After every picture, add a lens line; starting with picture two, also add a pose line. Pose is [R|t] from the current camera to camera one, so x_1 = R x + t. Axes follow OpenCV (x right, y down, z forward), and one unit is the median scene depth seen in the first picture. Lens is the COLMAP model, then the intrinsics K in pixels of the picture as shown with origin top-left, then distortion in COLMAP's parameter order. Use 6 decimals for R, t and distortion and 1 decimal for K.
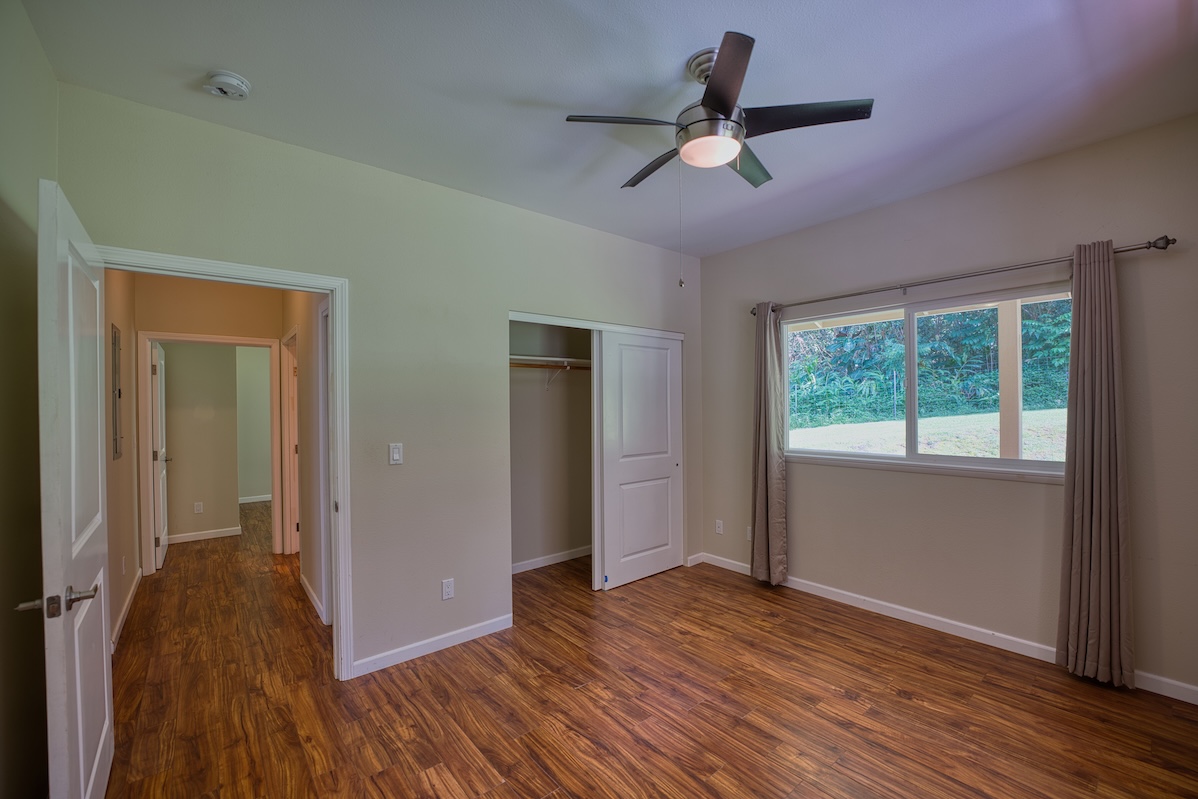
lens RADIAL K [[487.2, 0, 595.0], [0, 487.2, 403.3], [0, 0, 1]] dist [-0.025975, 0.003078]
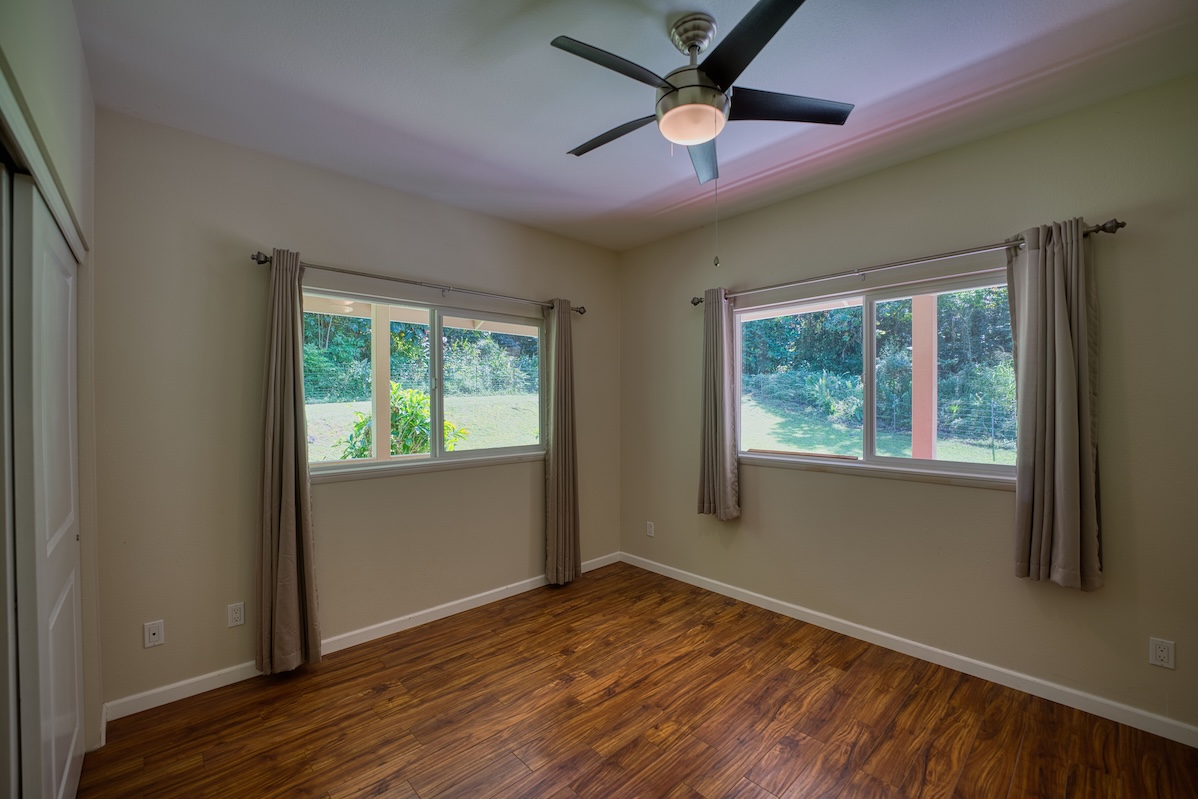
lens RADIAL K [[487.2, 0, 595.5], [0, 487.2, 402.1], [0, 0, 1]] dist [-0.025975, 0.003078]
pose [[-0.048808, 0.008529, 0.998772, -0.458445], [0.002897, 0.999961, -0.008397, 0.008501], [-0.998804, 0.002484, -0.048831, 0.842323]]
